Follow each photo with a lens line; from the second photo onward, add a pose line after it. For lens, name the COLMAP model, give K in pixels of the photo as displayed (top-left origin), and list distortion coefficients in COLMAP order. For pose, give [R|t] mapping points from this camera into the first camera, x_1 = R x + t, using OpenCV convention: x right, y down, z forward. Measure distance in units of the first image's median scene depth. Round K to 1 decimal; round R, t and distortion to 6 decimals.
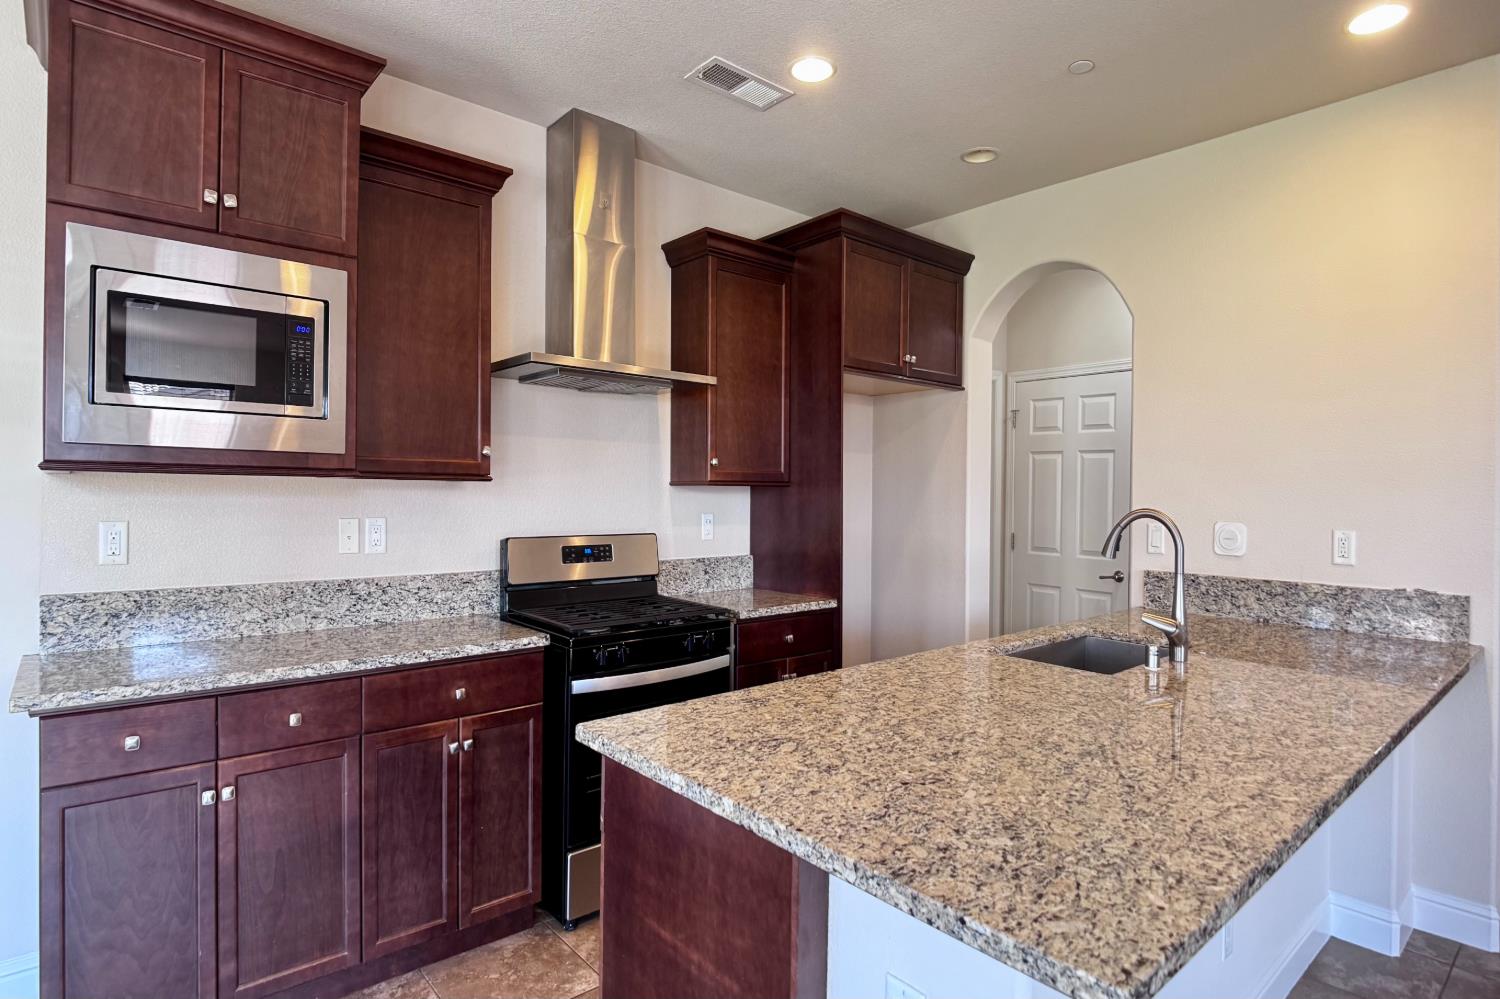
lens RADIAL K [[783.4, 0, 746.7], [0, 783.4, 484.9], [0, 0, 1]] dist [-0.009887, -0.006976]
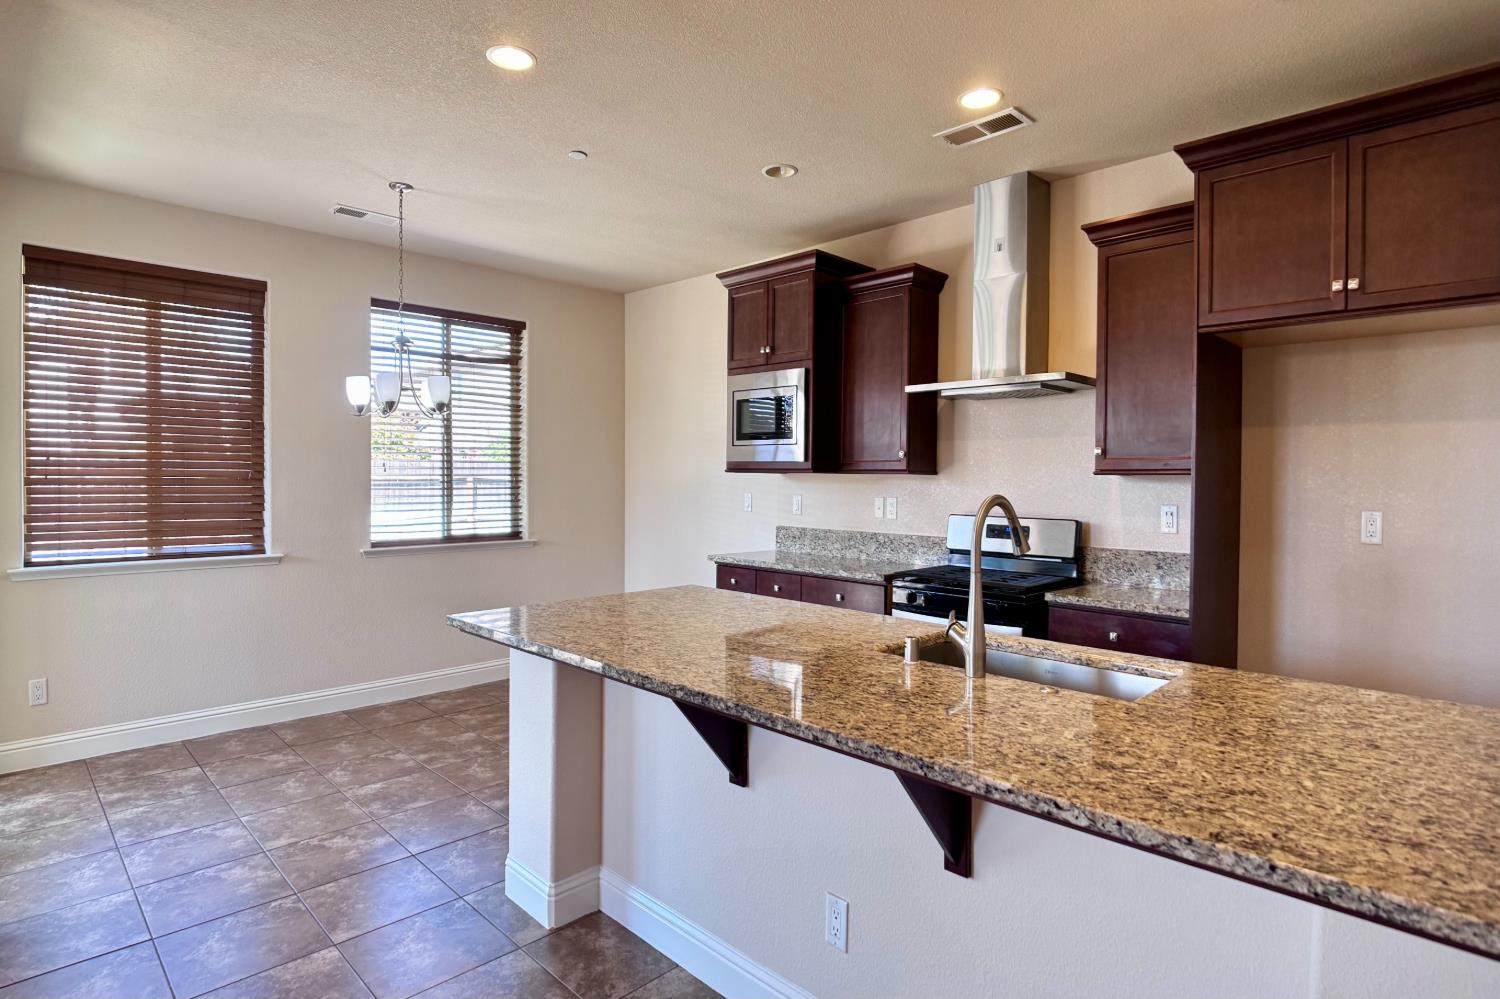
lens RADIAL K [[783.4, 0, 755.7], [0, 783.4, 487.6], [0, 0, 1]] dist [-0.009887, -0.006976]
pose [[0.082978, 0.001922, -0.996550, 1.463169], [0.000361, 0.999998, 0.001959, 0.022212], [0.996551, -0.000523, 0.082977, 0.735448]]
